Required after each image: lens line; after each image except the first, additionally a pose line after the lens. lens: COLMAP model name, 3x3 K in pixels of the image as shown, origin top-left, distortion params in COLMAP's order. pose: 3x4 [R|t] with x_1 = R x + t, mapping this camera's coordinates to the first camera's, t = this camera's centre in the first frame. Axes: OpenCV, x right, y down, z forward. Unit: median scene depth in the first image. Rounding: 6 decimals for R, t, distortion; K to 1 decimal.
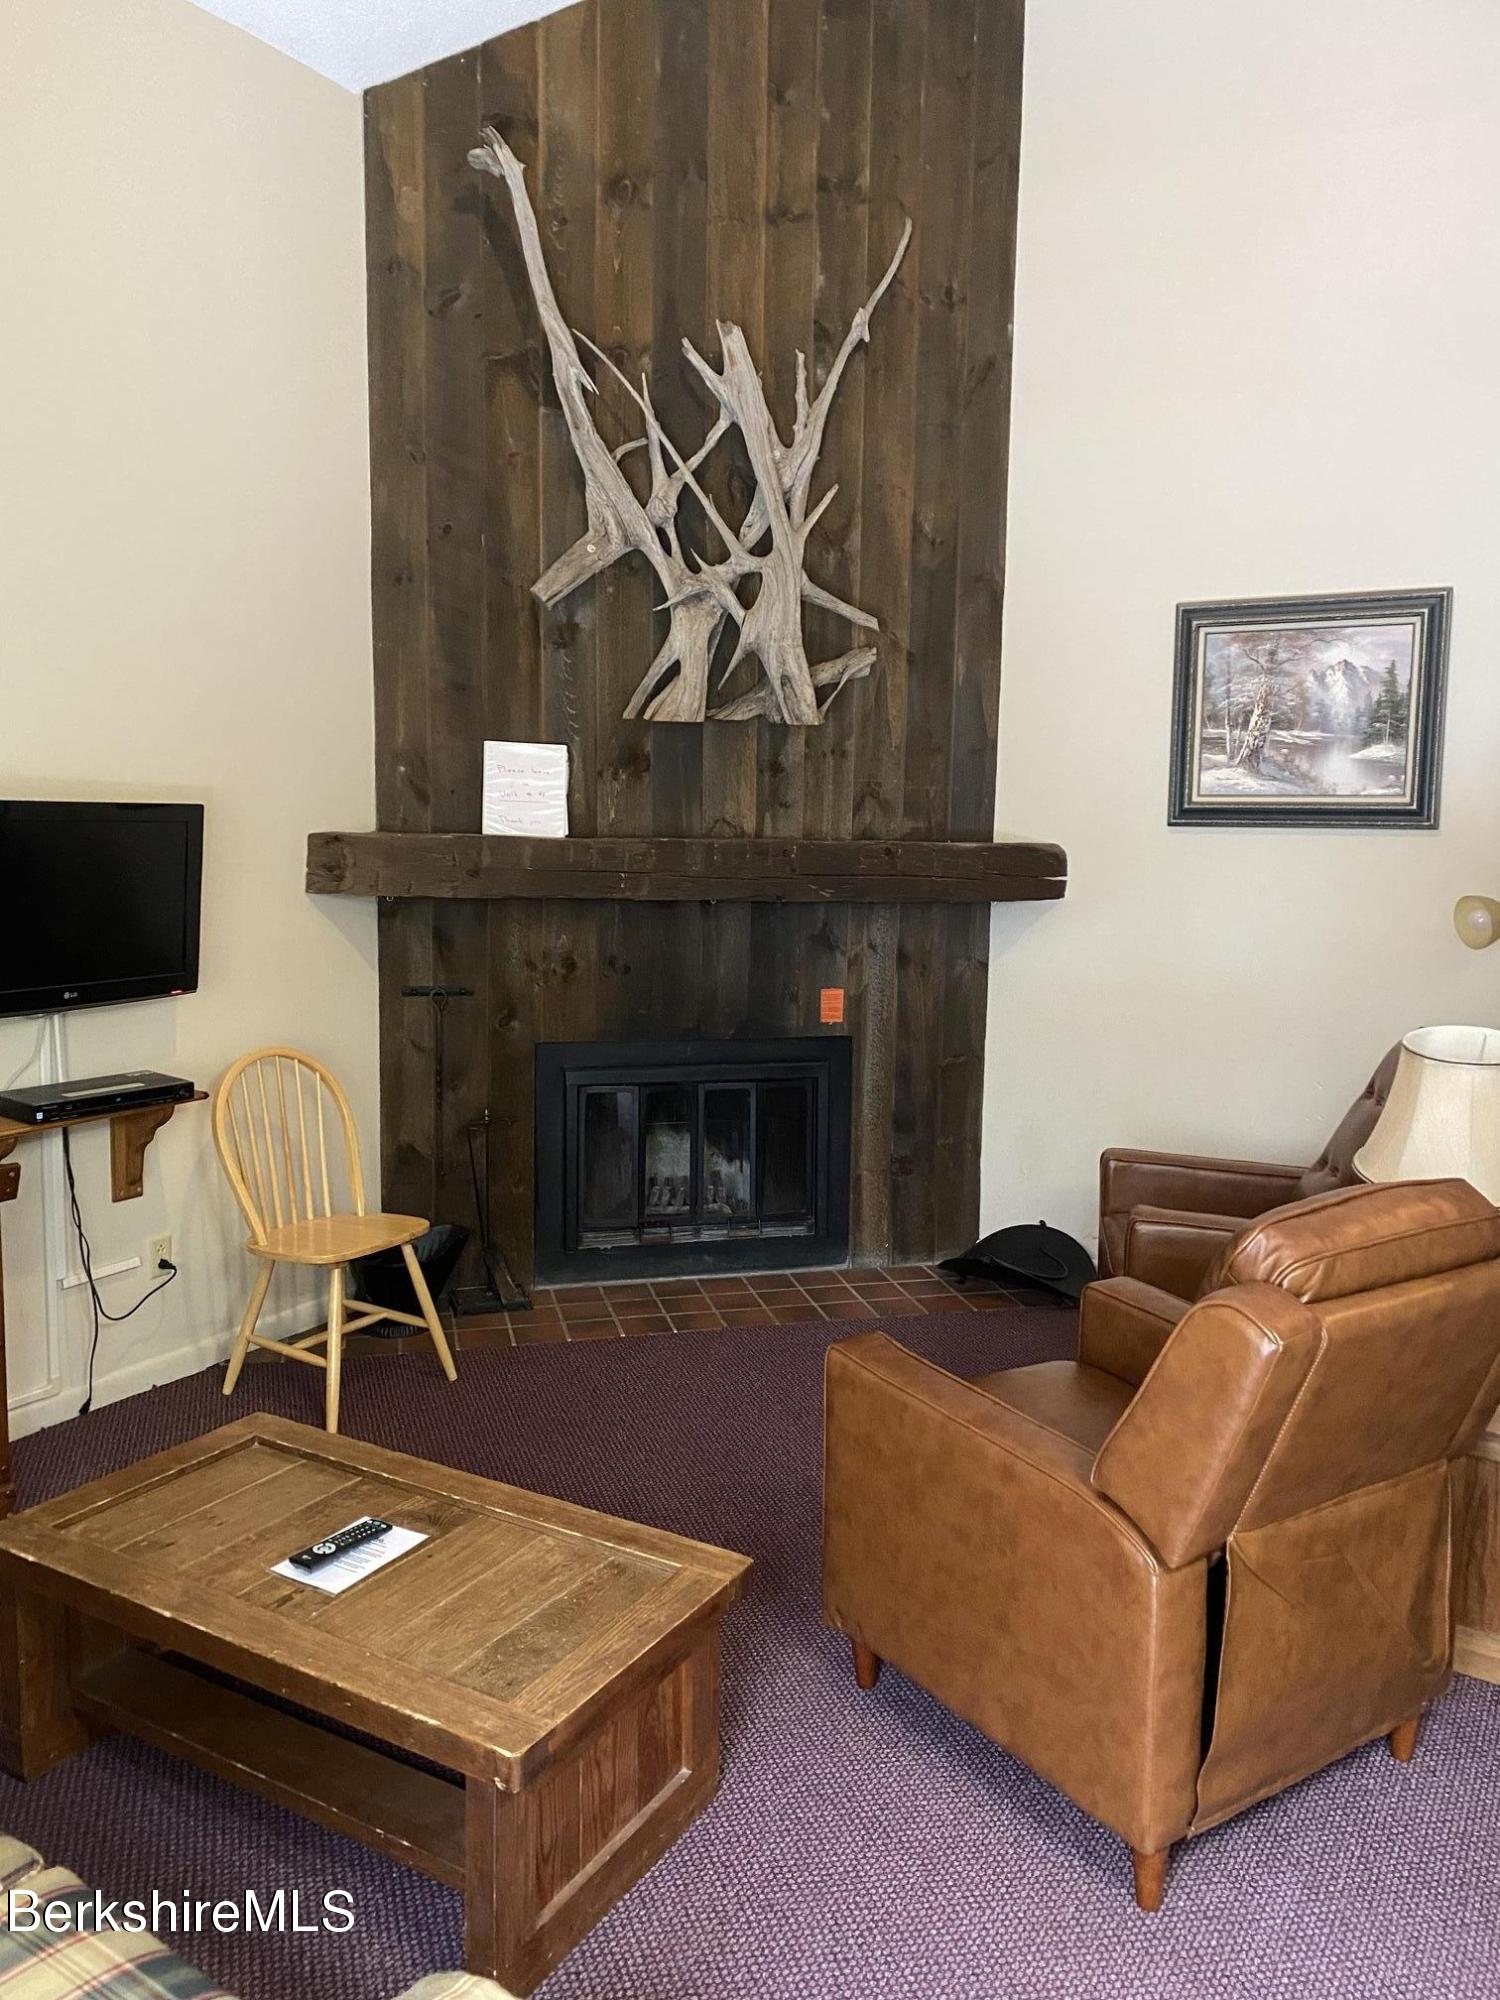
lens RADIAL K [[1531.7, 0, 743.9], [0, 1531.7, 1009.3], [0, 0, 1]] dist [0.029347, -0.035798]
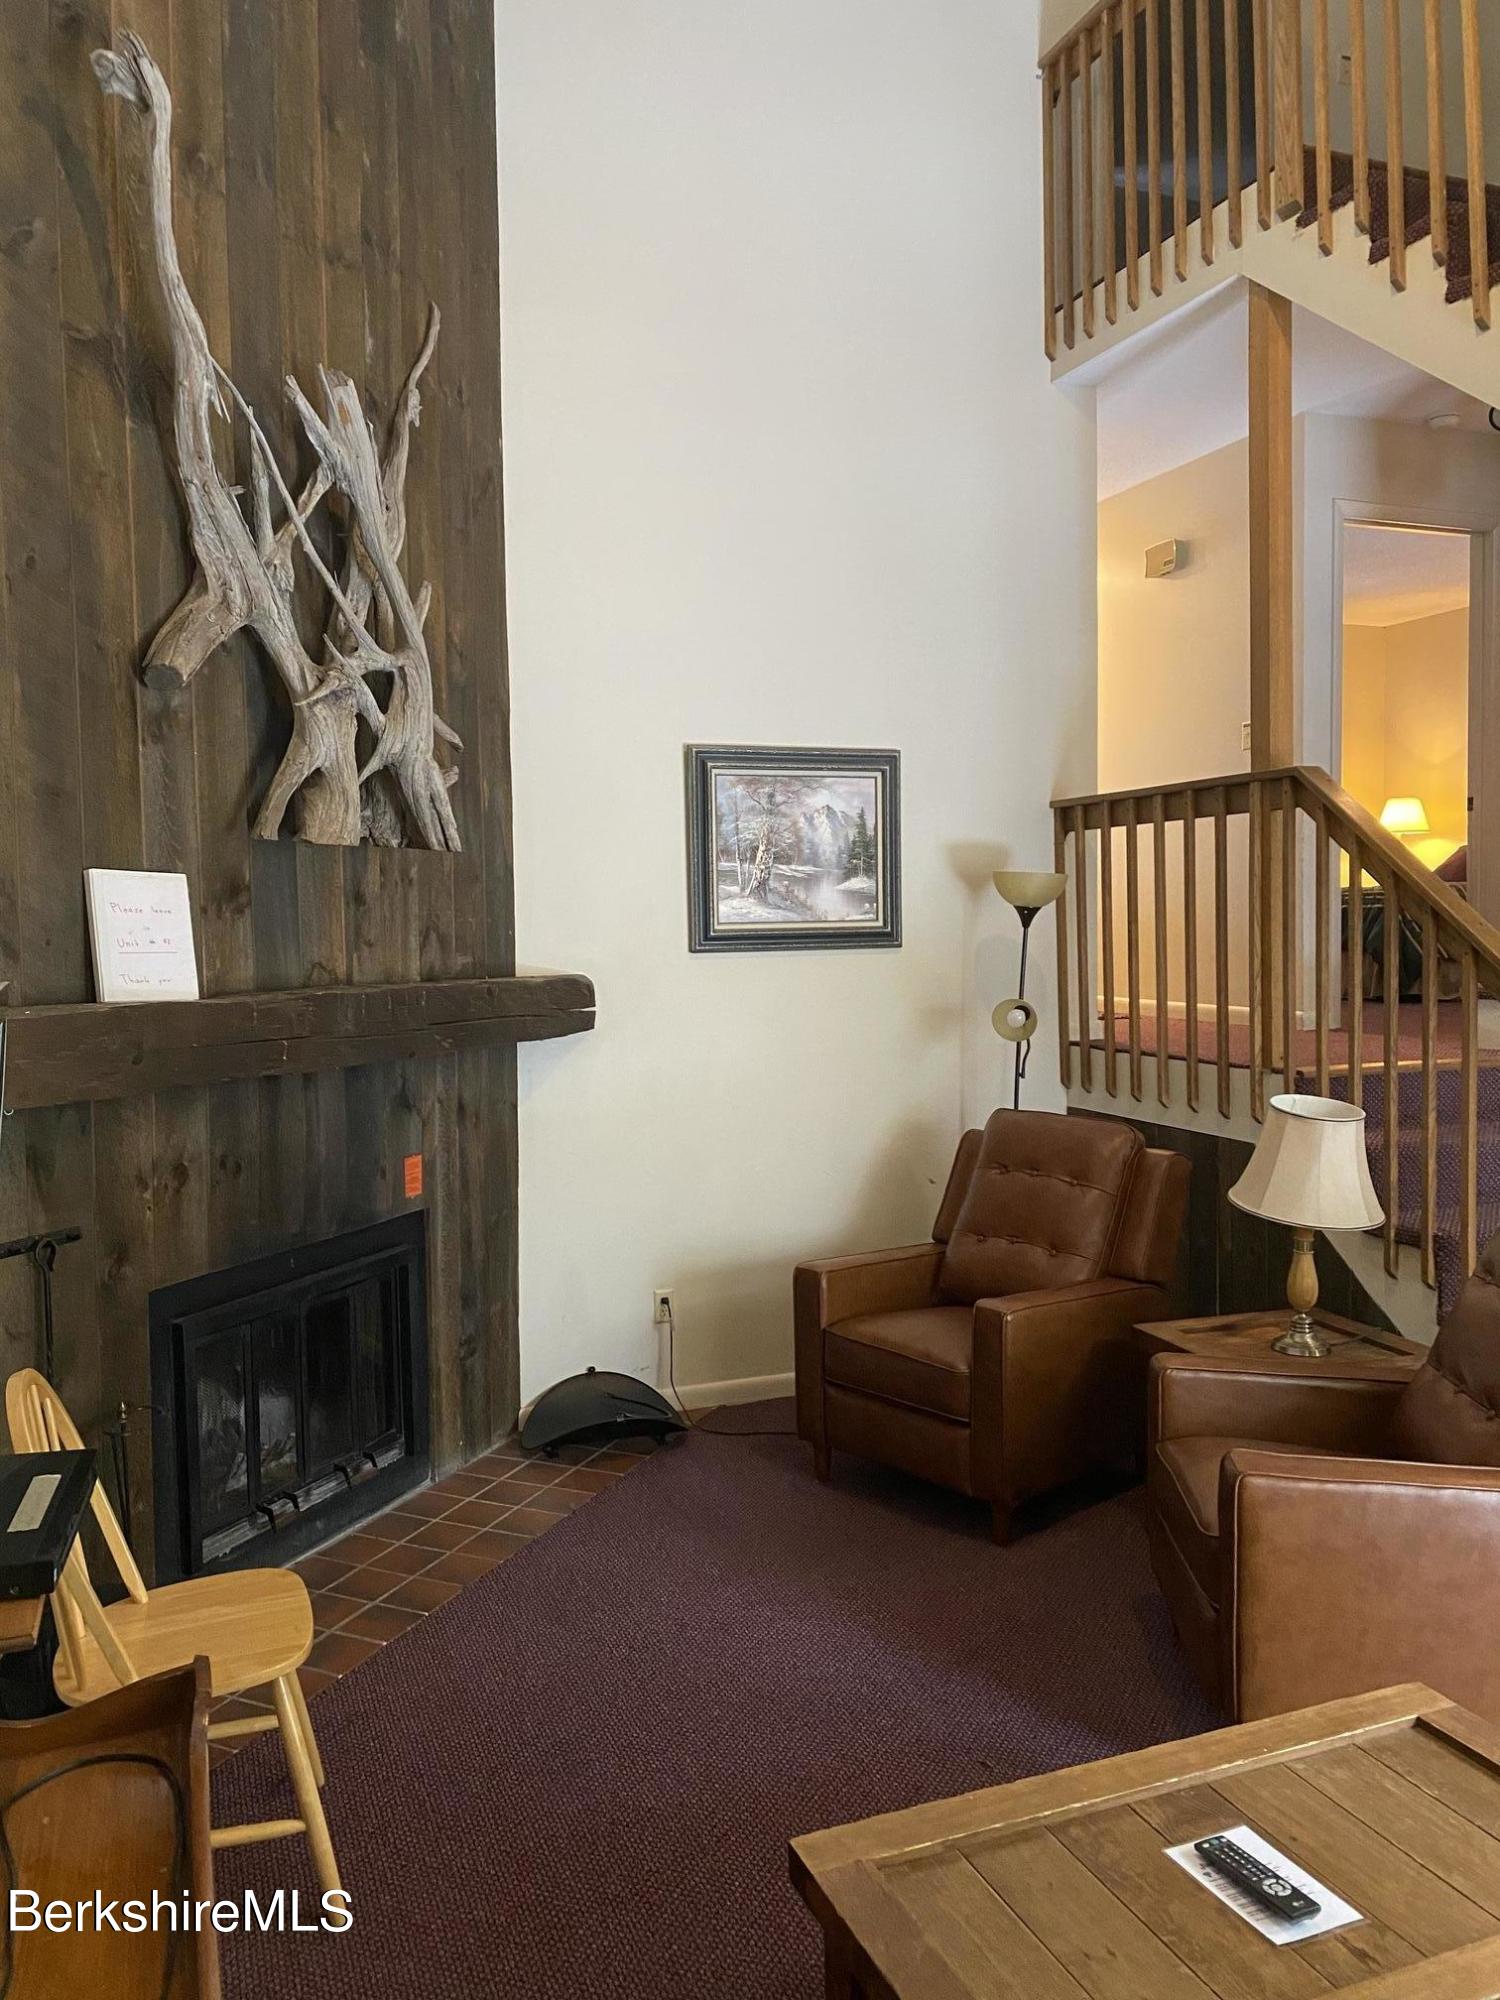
lens RADIAL K [[1531.7, 0, 760.9], [0, 1531.7, 996.6], [0, 0, 1]] dist [0.029347, -0.035798]
pose [[0.599190, -0.060058, 0.798351, -0.544390], [0.122644, 0.992298, -0.017401, -0.068374], [-0.791157, 0.108339, 0.601941, 0.351432]]
